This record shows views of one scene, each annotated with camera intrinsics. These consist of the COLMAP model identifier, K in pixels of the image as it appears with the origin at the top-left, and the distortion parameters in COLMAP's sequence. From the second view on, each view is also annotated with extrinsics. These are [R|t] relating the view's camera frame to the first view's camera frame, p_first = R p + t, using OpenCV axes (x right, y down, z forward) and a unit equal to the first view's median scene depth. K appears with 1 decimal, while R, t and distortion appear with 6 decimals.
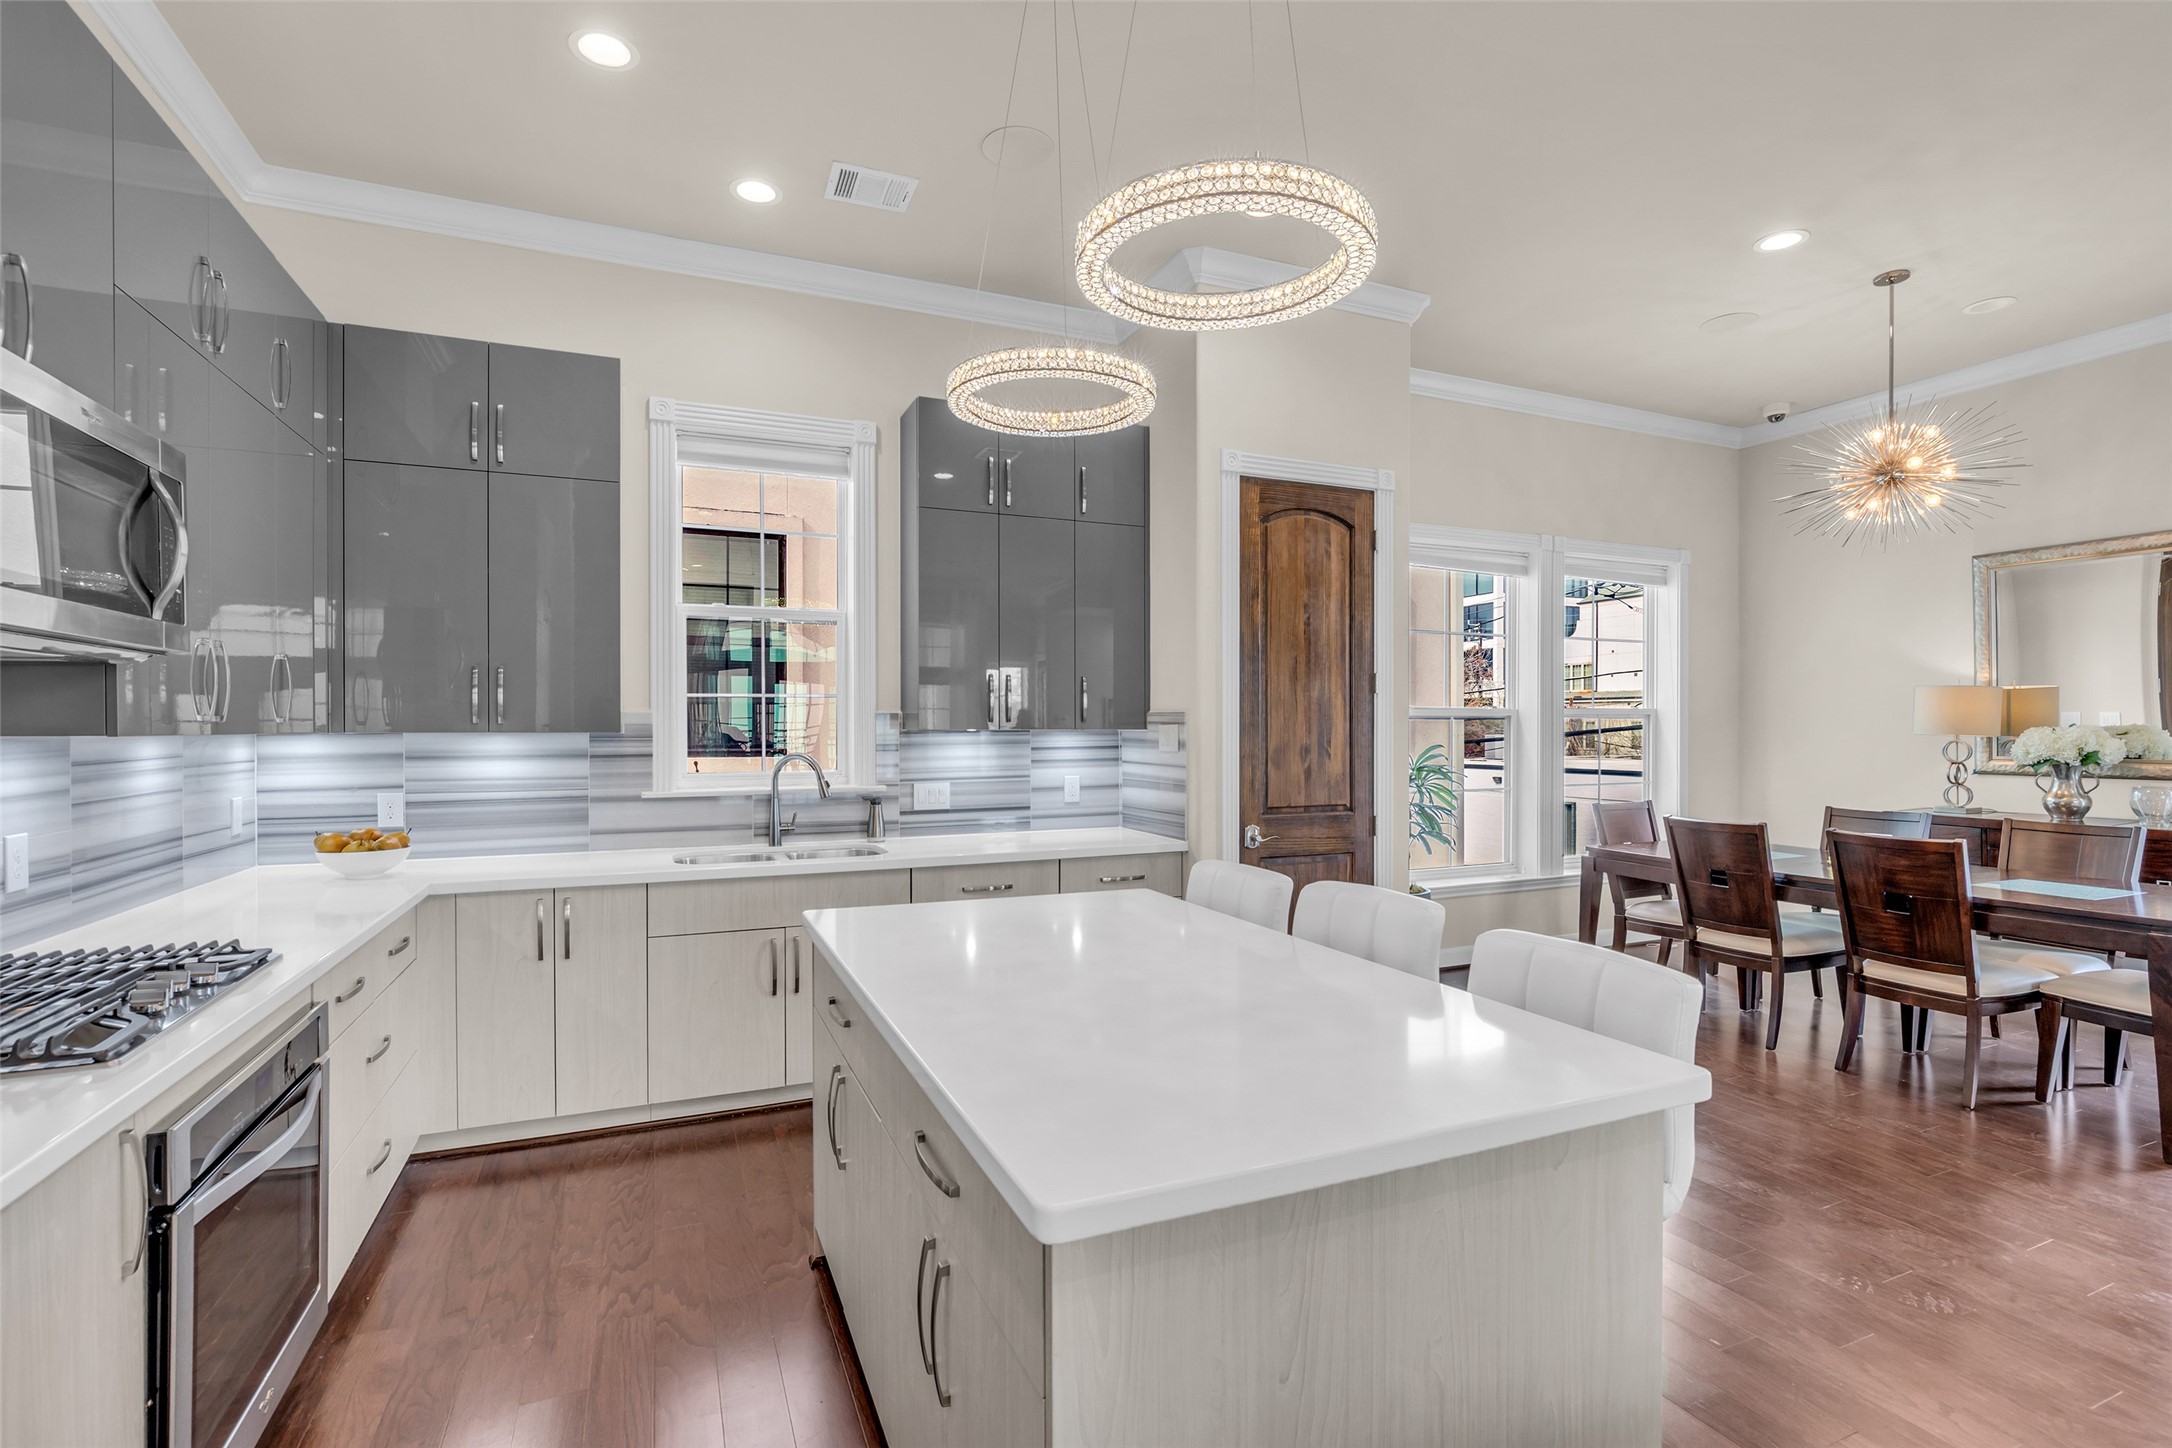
lens RADIAL K [[1000.0, 0, 1086.0], [0, 1000.0, 724.0], [0, 0, 1]] dist [-0.001233, -0.000094]
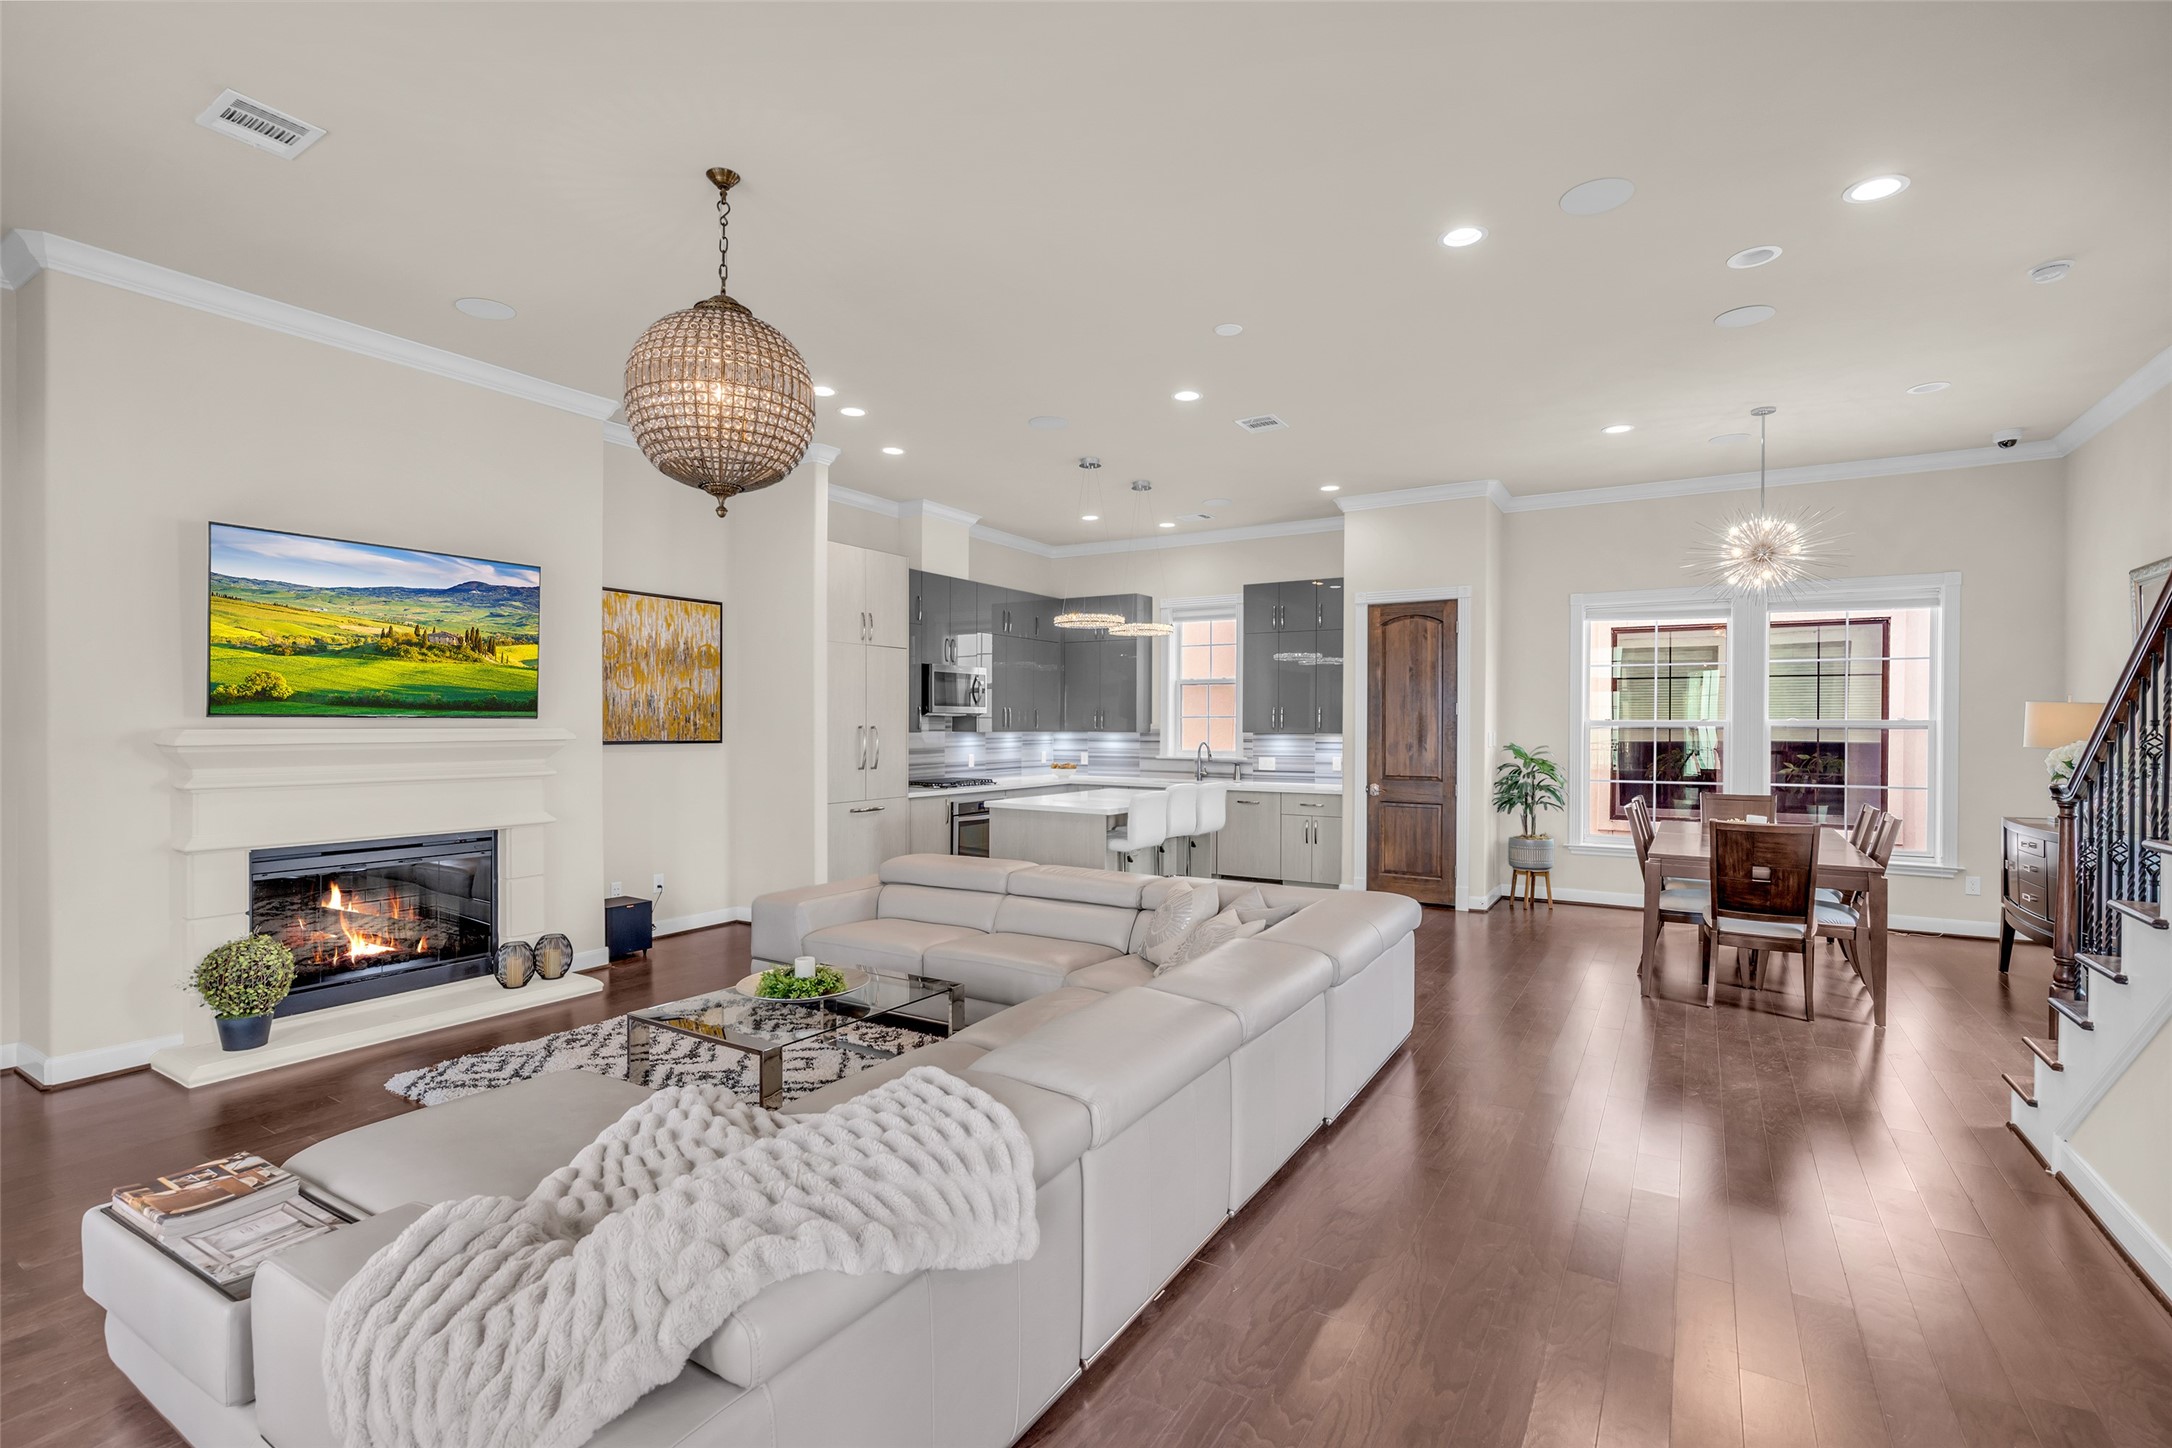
lens RADIAL K [[1000.0, 0, 1086.0], [0, 1000.0, 724.0], [0, 0, 1]] dist [-0.001233, -0.000094]
pose [[0.580082, 0.004476, -0.814546, 1.405668], [-0.001758, 0.999989, 0.004242, -0.022100], [0.814556, -0.001029, 0.580084, -0.572400]]
